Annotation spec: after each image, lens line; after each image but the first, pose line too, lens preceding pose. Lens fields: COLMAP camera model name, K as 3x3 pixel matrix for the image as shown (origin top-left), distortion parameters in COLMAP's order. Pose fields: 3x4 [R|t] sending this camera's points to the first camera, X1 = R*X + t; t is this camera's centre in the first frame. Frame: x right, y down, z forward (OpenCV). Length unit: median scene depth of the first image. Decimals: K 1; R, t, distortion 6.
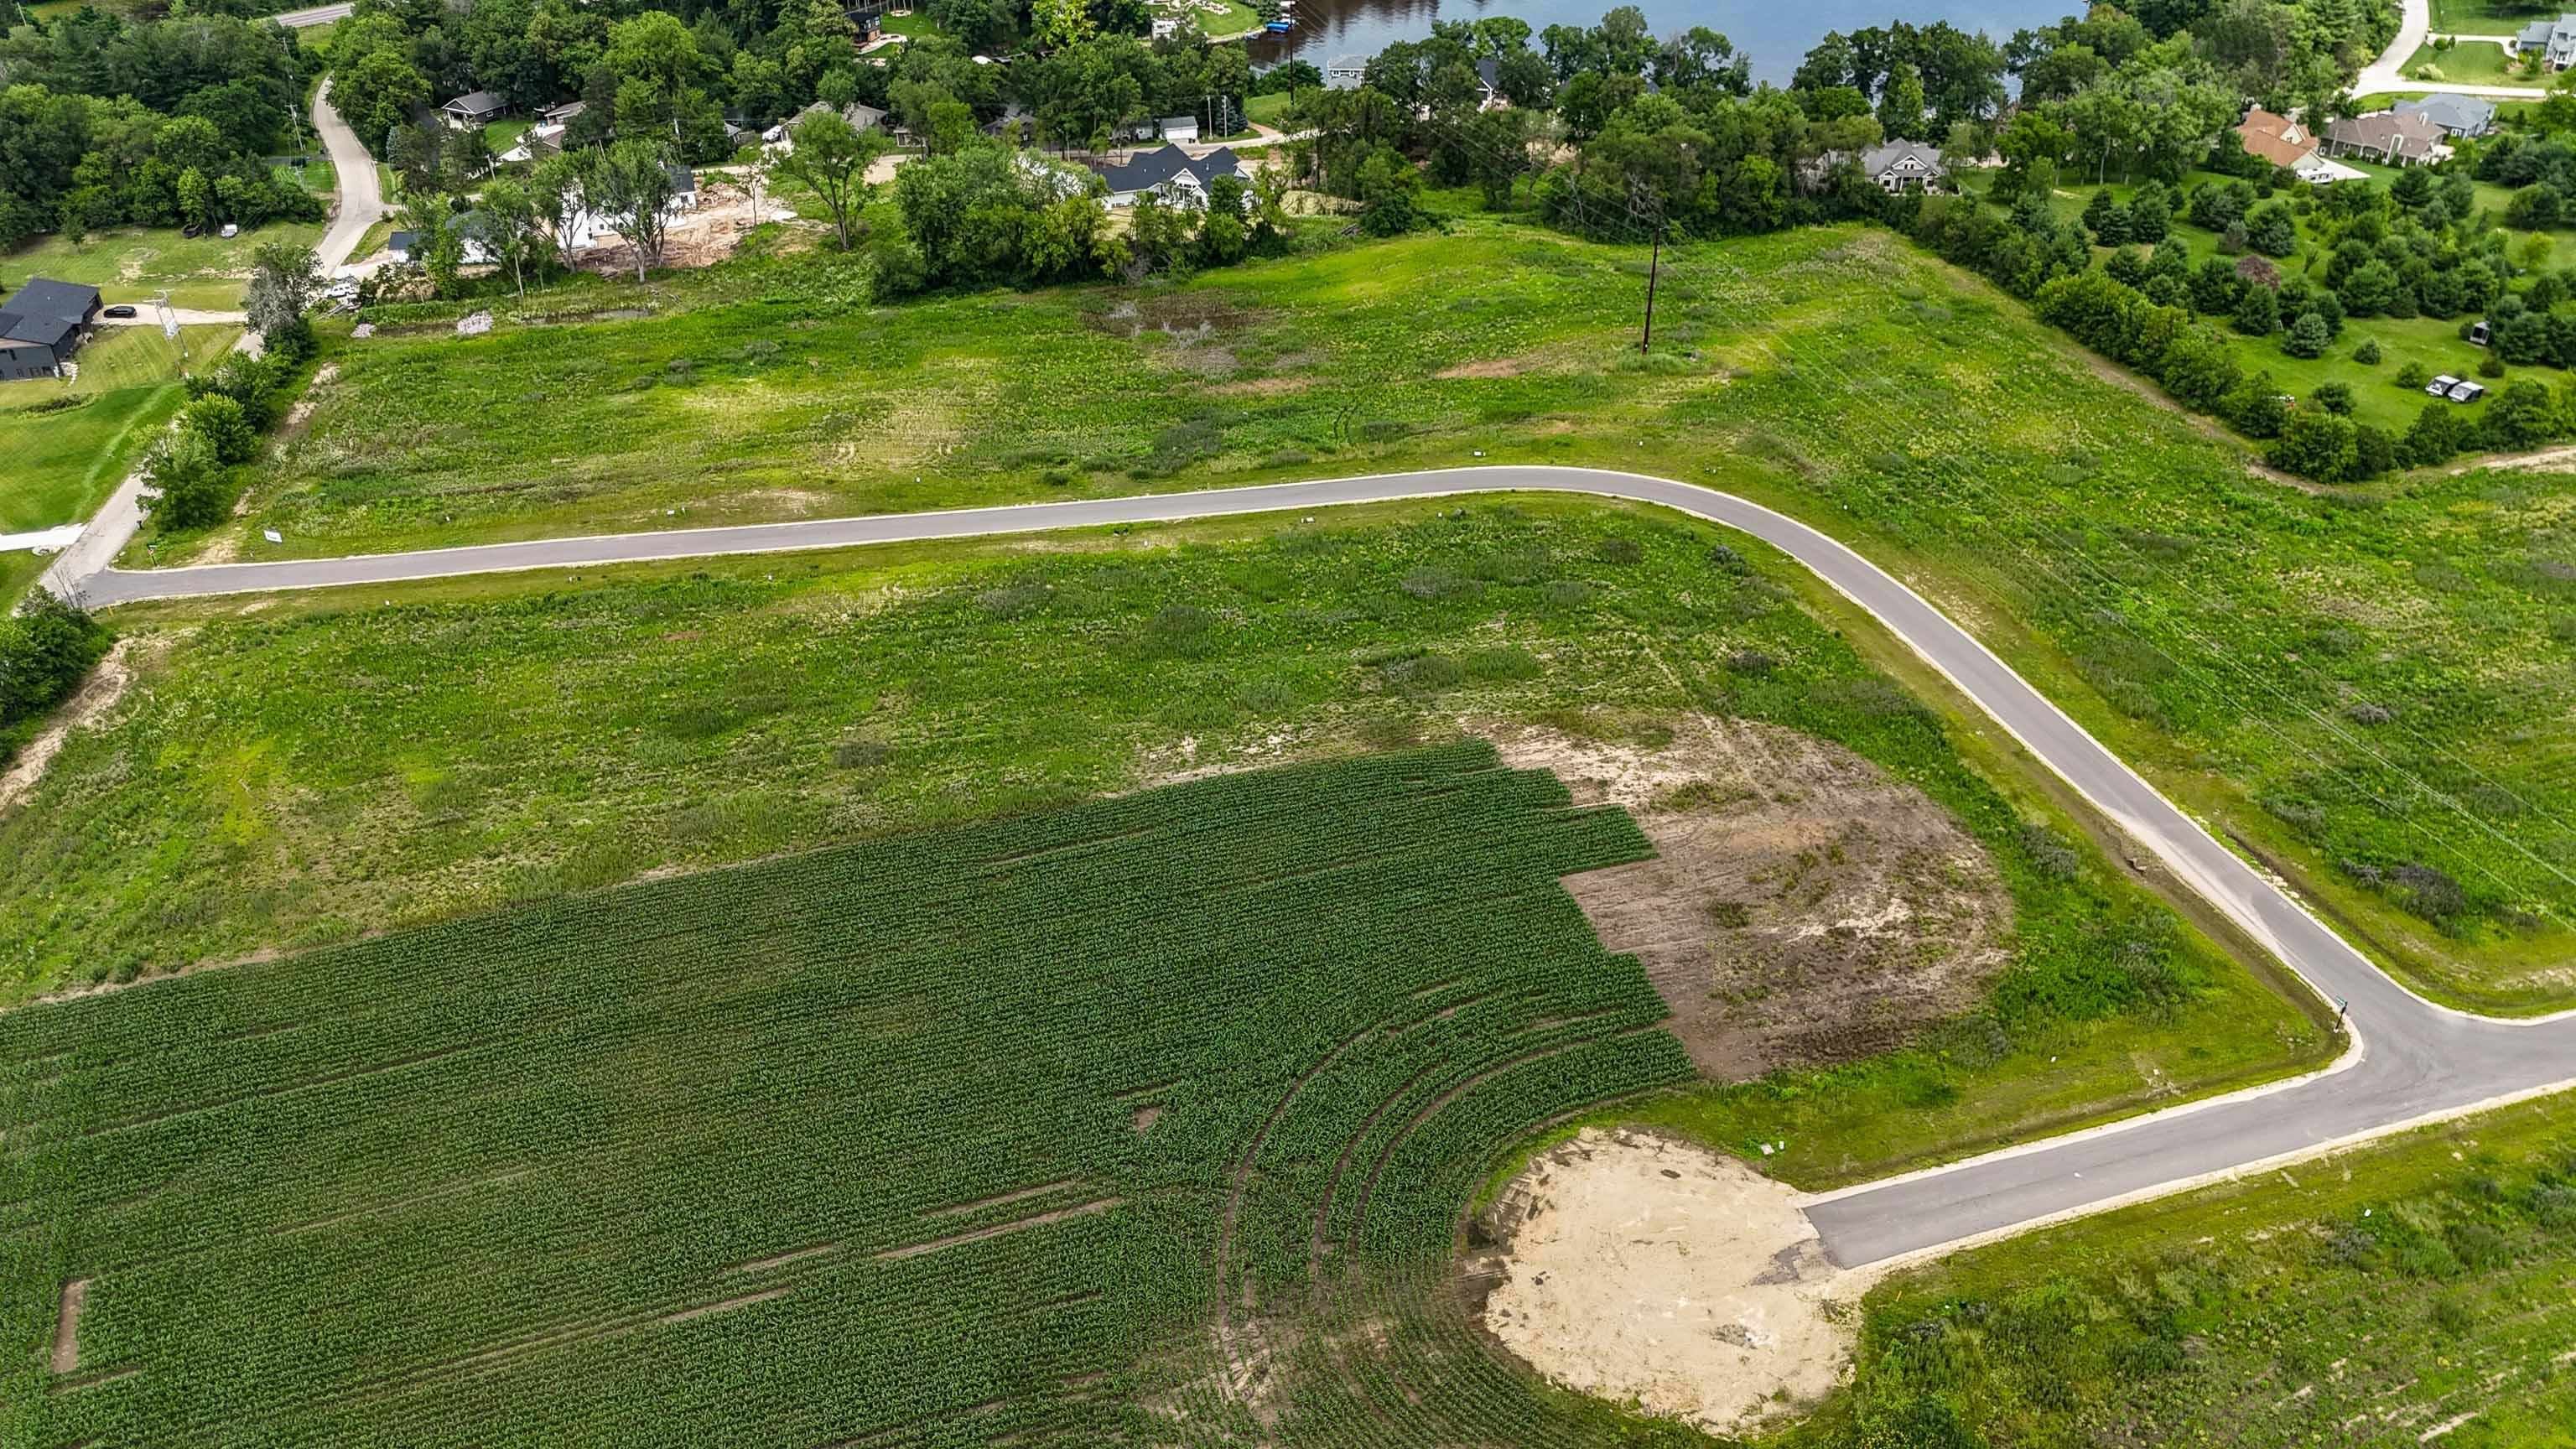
lens RADIAL K [[1893.0, 0, 1288.0], [0, 1893.0, 724.5], [0, 0, 1]] dist [0.073852, -0.059150]
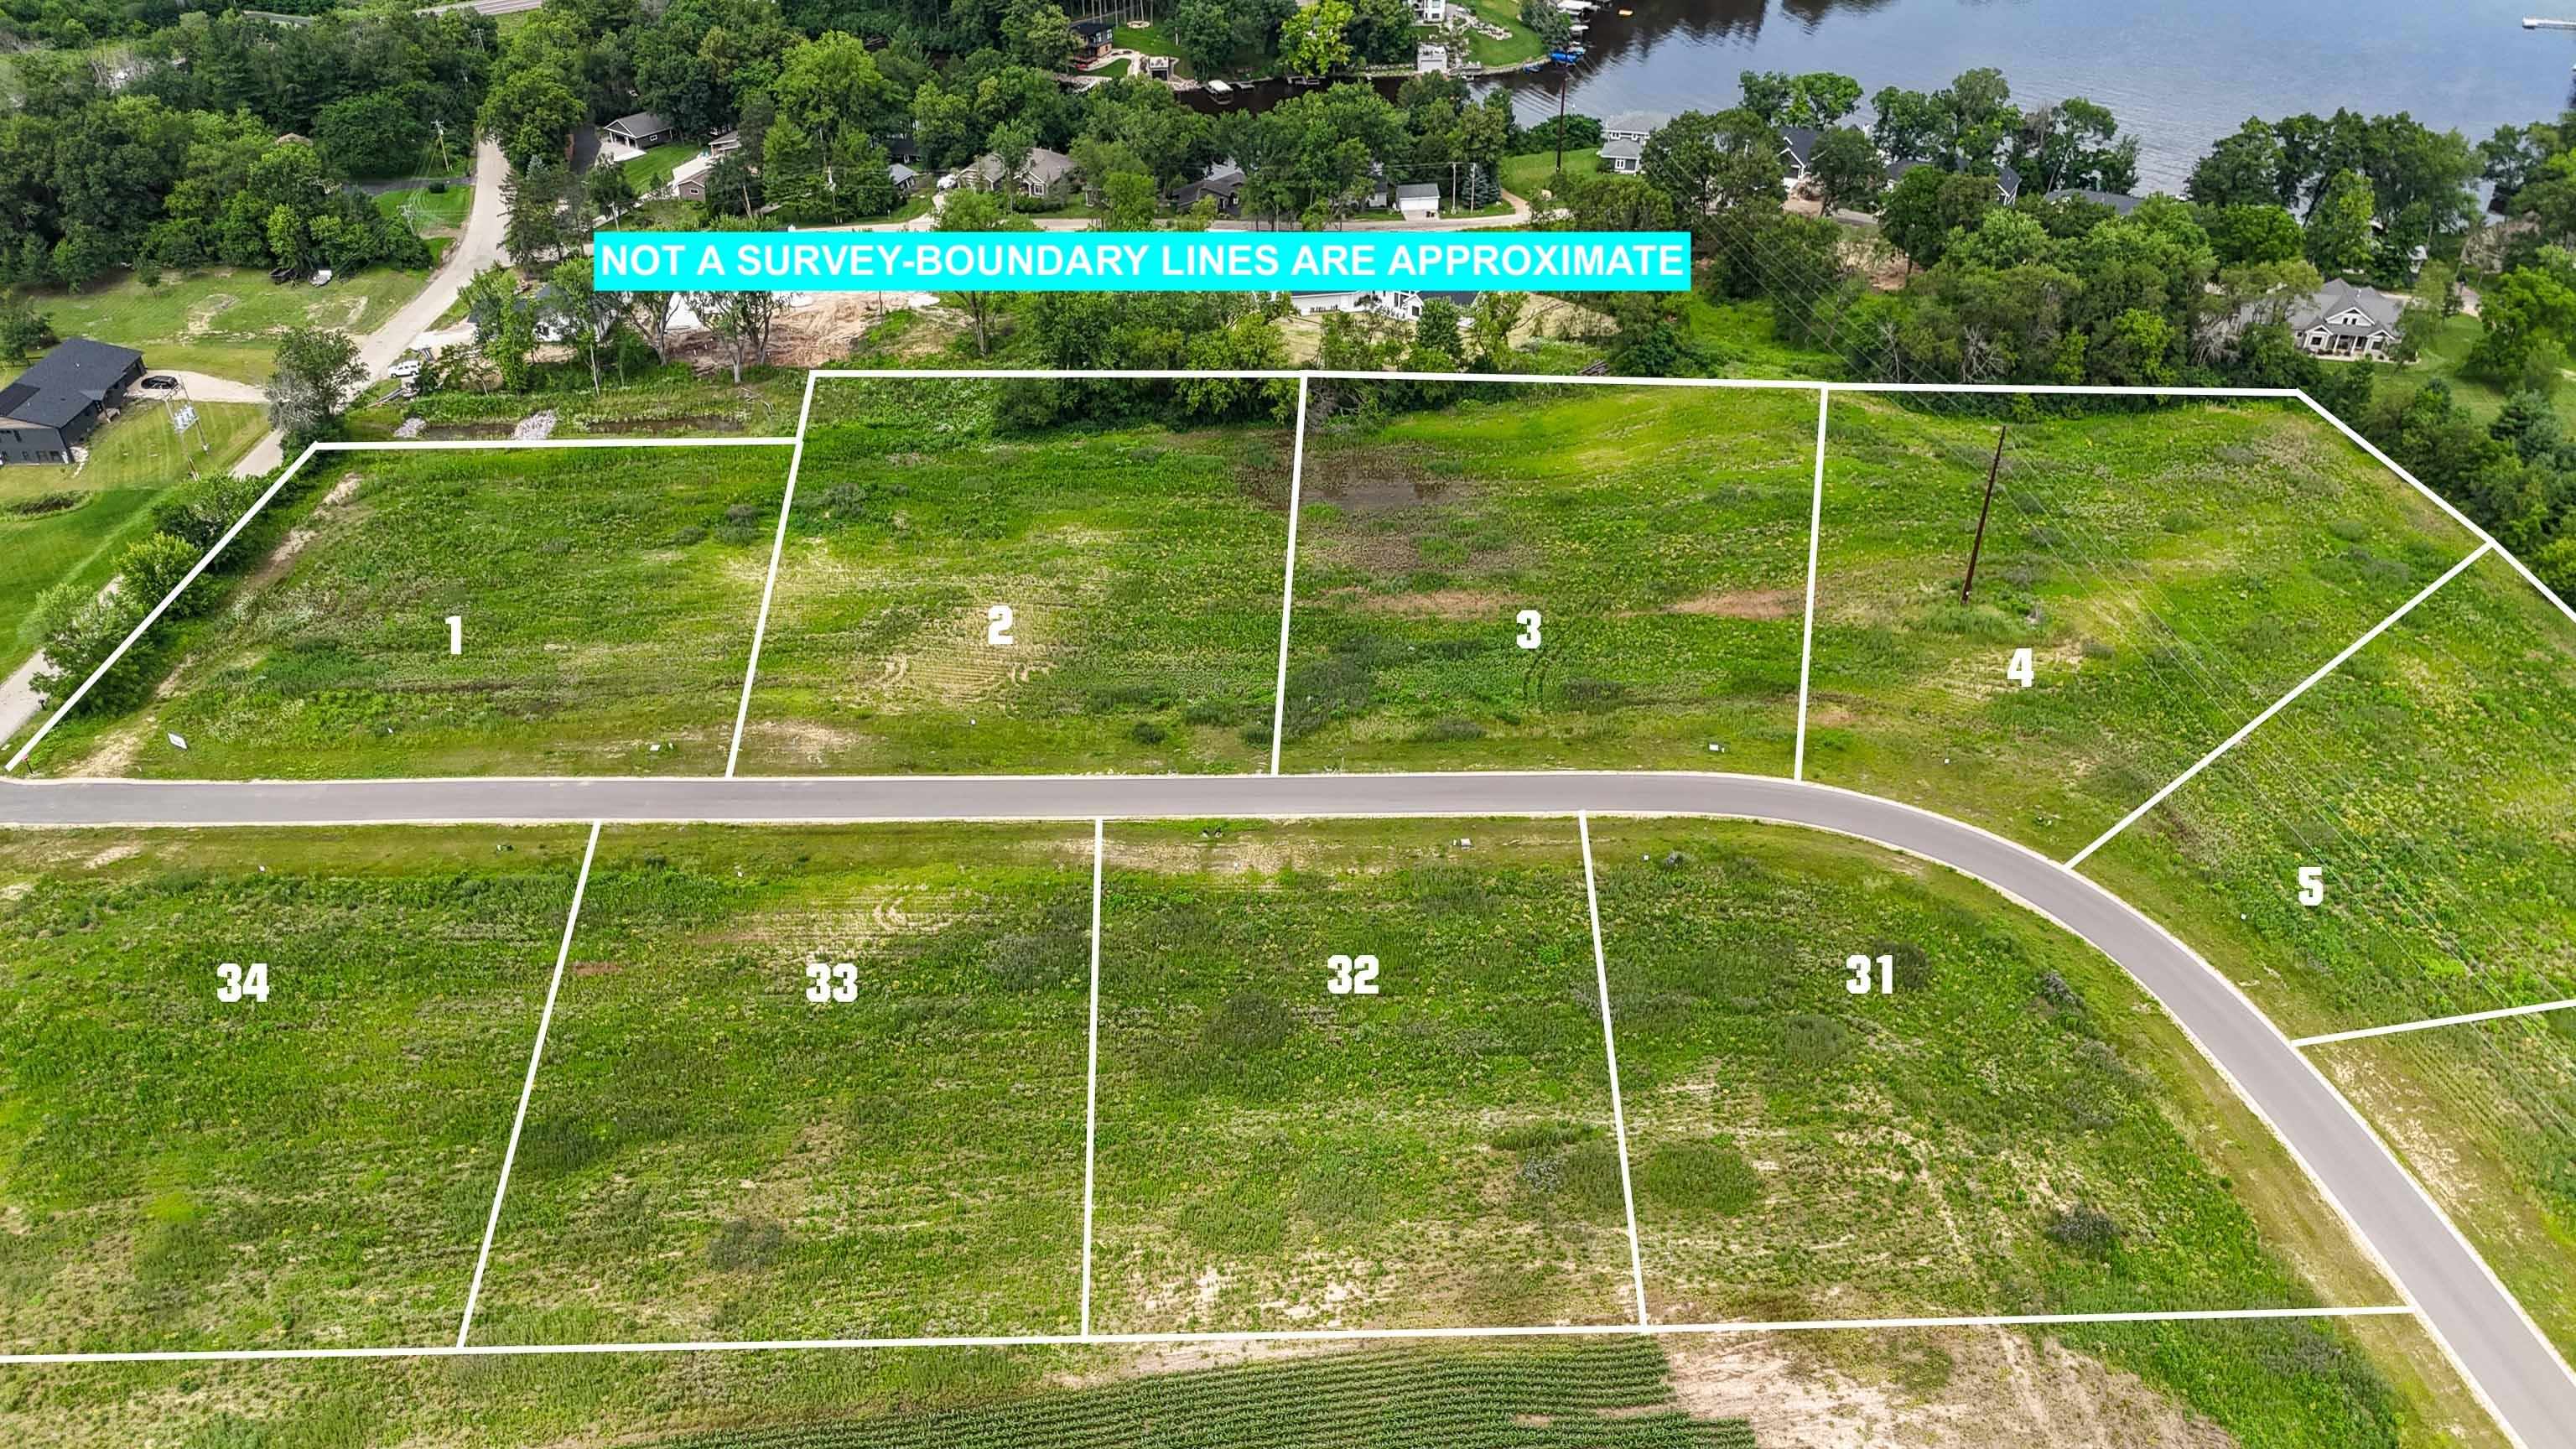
lens RADIAL K [[1893.0, 0, 1288.0], [0, 1893.0, 724.5], [0, 0, 1]] dist [0.073852, -0.059150]
pose [[0.986164, 0.095767, -0.135314, 0.031628], [-0.092728, 0.995281, 0.028603, -0.138335], [0.137414, -0.015660, 0.990390, 0.214998]]
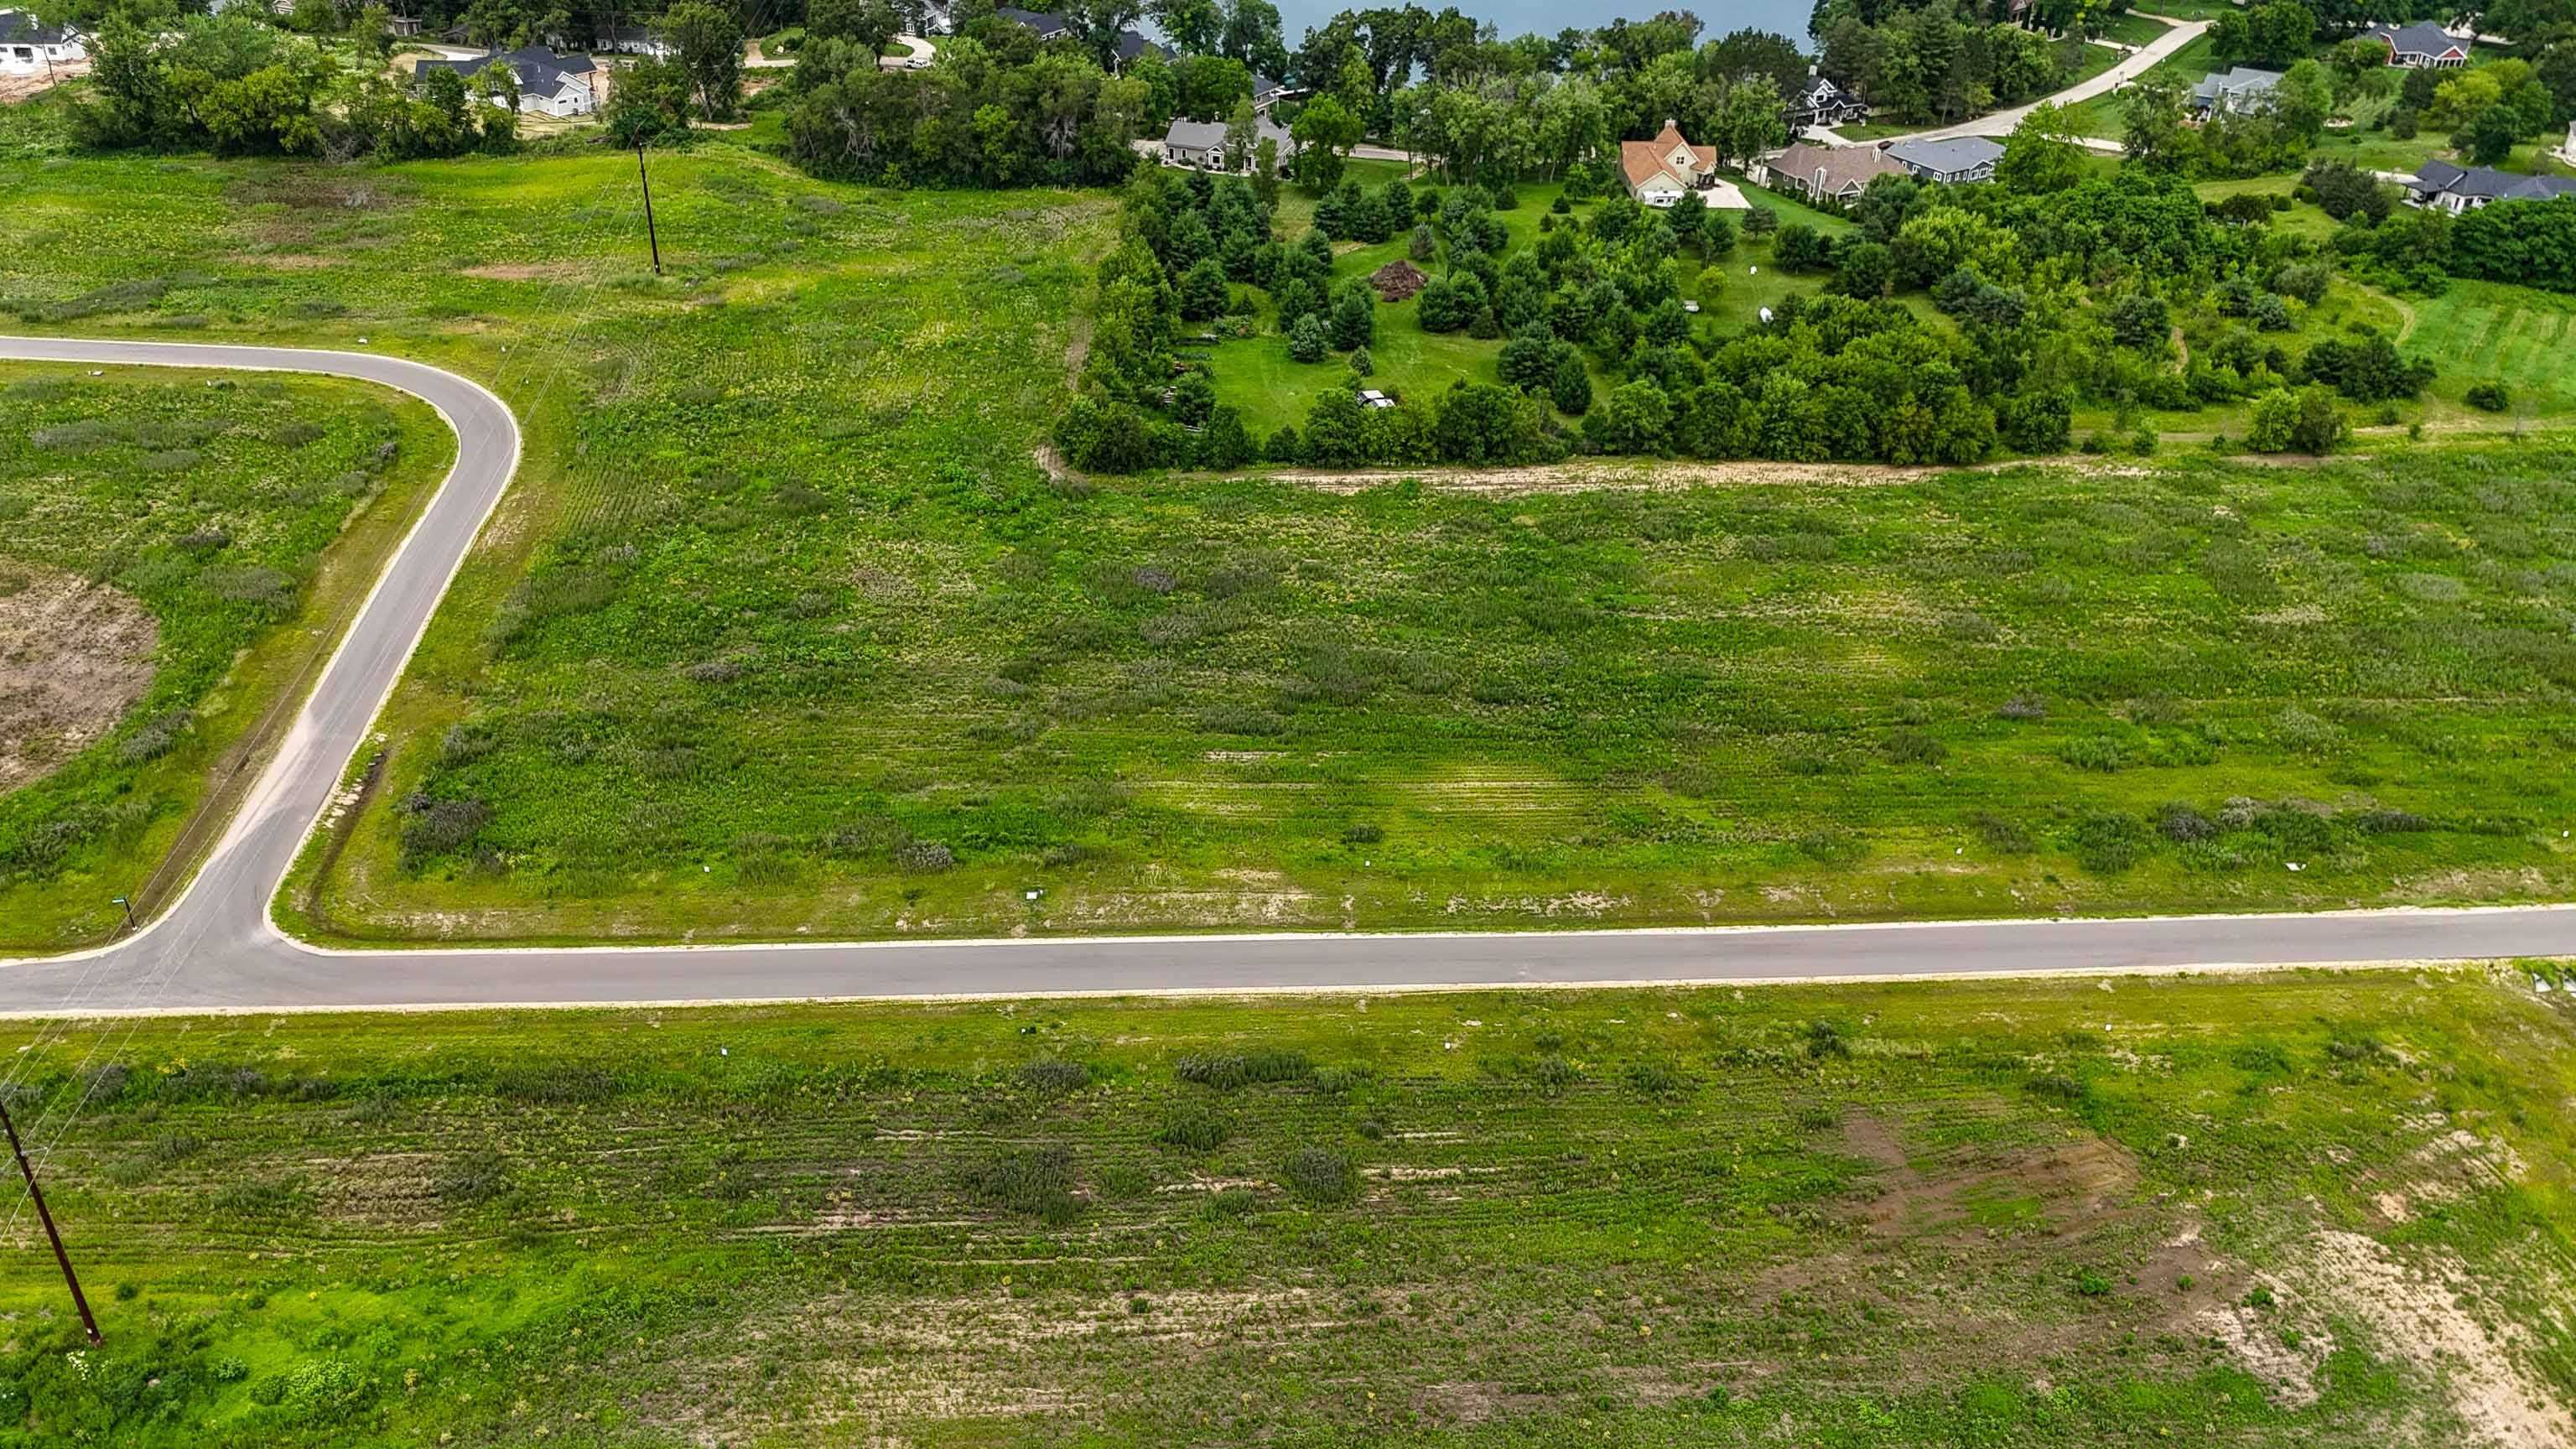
lens RADIAL K [[2013.4, 0, 1288.0], [0, 2013.4, 724.5], [0, 0, 1]] dist [0.038901, -0.003550]
pose [[0.974467, 0.145706, -0.170833, 0.673515], [-0.149224, 0.988772, -0.007865, -0.009632], [0.167769, 0.033157, 0.985269, 0.052766]]
